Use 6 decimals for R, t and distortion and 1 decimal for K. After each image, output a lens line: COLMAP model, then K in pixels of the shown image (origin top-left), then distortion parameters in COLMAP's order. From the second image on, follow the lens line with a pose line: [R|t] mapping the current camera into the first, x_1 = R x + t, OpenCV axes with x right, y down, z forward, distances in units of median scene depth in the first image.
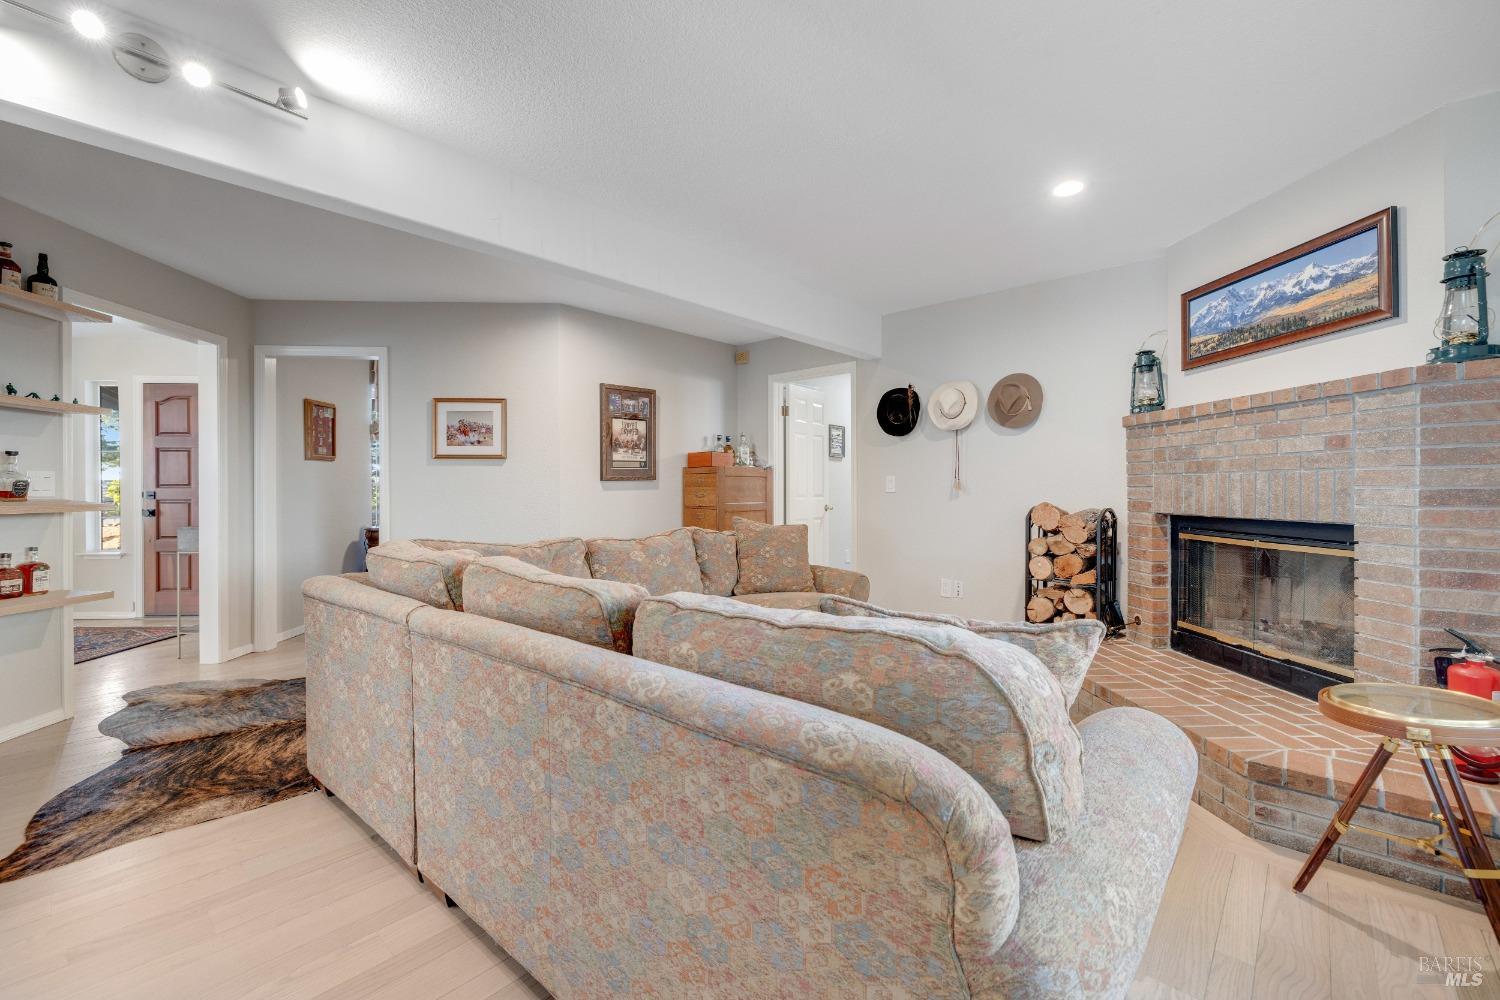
lens RADIAL K [[629.9, 0, 738.2], [0, 629.9, 488.7], [0, 0, 1]] dist [-0.007626, 0.000250]
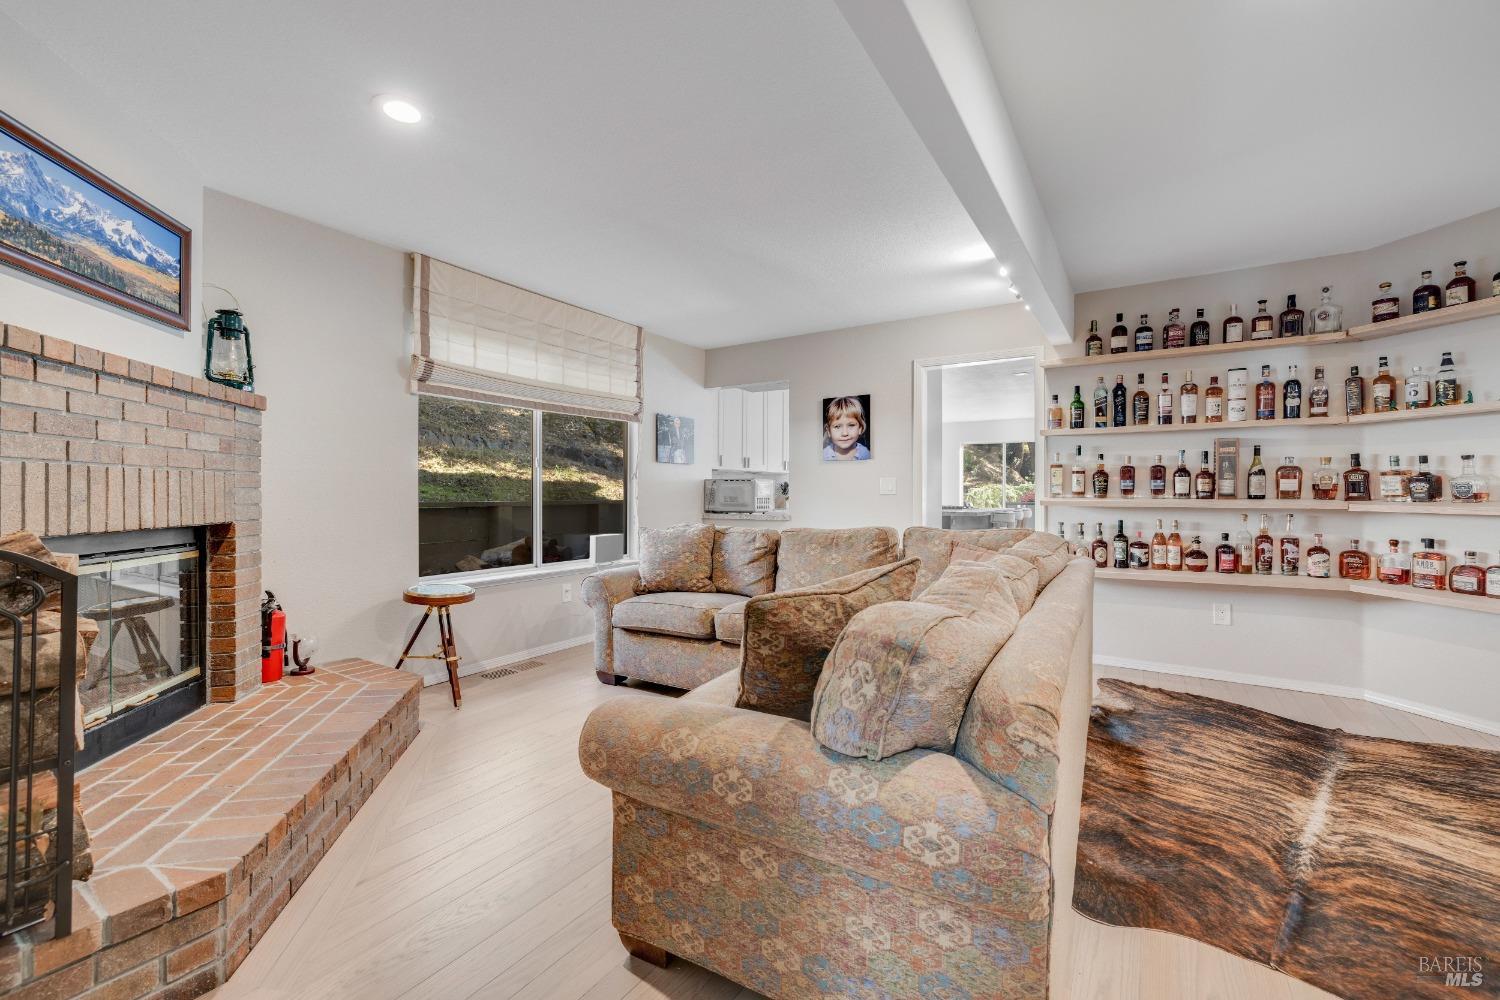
lens RADIAL K [[629.9, 0, 738.2], [0, 629.9, 488.7], [0, 0, 1]] dist [-0.007626, 0.000250]
pose [[-0.988338, -0.002711, -0.152254, 0.214324], [-0.001423, 0.999962, -0.008571, 0.007163], [0.152271, -0.008254, -0.988304, 1.800632]]
